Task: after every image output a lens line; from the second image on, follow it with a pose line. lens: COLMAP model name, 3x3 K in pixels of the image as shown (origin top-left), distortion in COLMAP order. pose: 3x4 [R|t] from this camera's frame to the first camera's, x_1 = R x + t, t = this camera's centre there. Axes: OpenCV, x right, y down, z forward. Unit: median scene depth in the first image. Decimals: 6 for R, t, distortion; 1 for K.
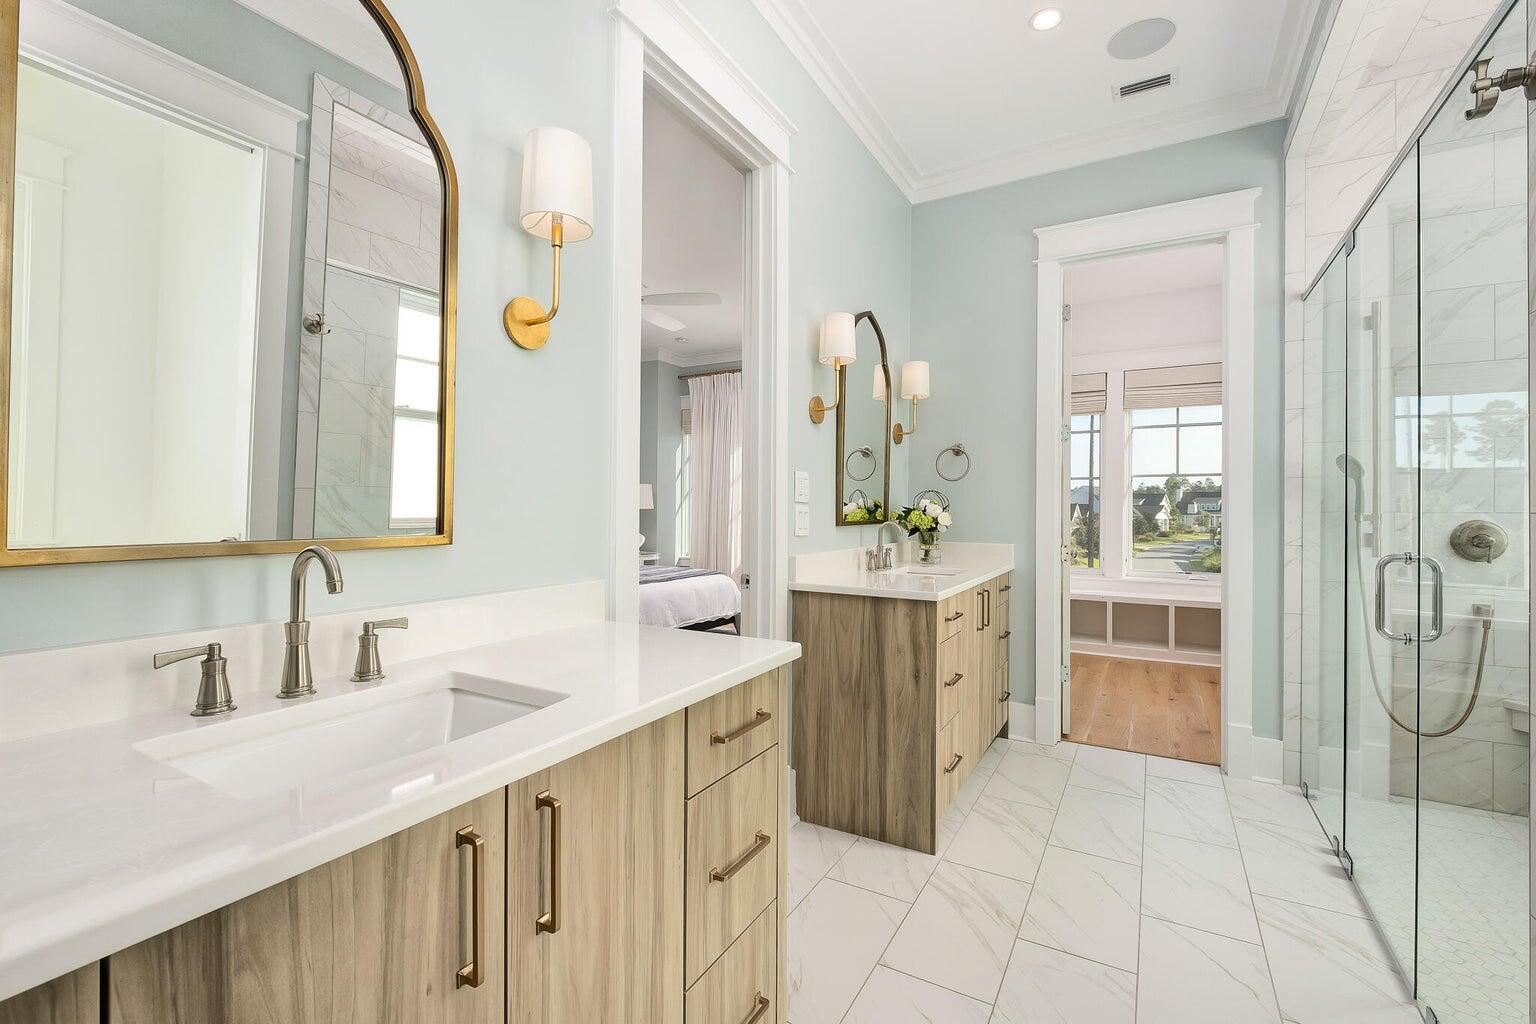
lens RADIAL K [[671.6, 0, 768.9], [0, 671.6, 507.2], [0, 0, 1]] dist [0.001916, 0.000152]
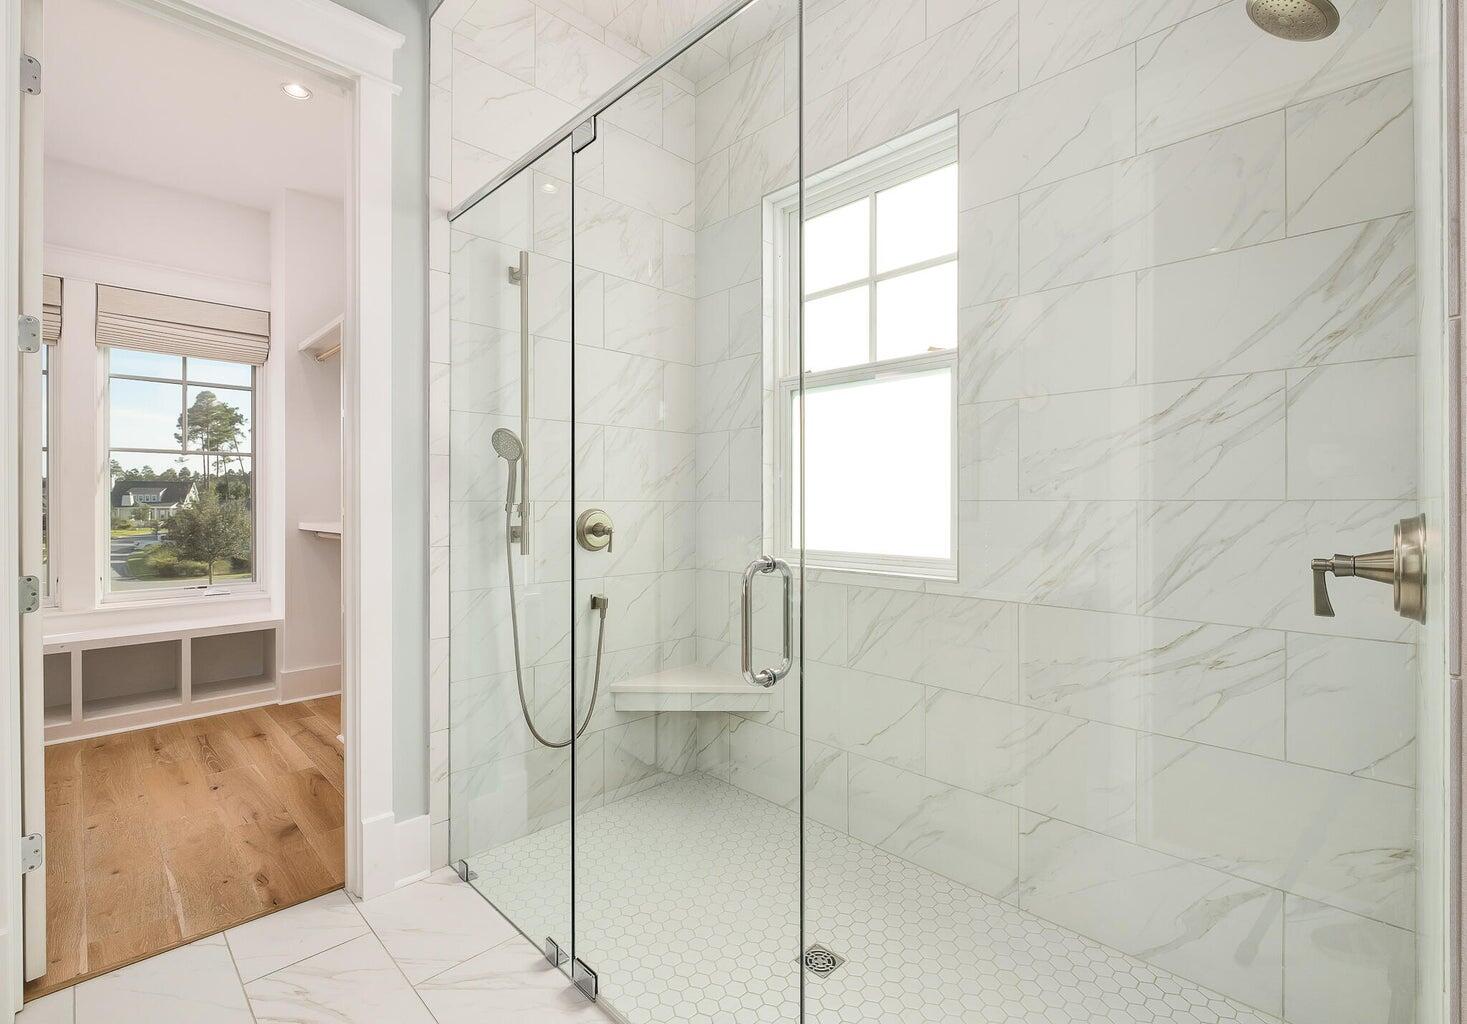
lens RADIAL K [[667.5, 0, 736.0], [0, 667.5, 503.7], [0, 0, 1]] dist [-0.001142, -0.003060]
pose [[0.262941, -0.006689, 0.964789, 0.130070], [-0.000598, 0.999975, 0.007096, 0.003558], [-0.964812, -0.002443, 0.262930, 0.413494]]
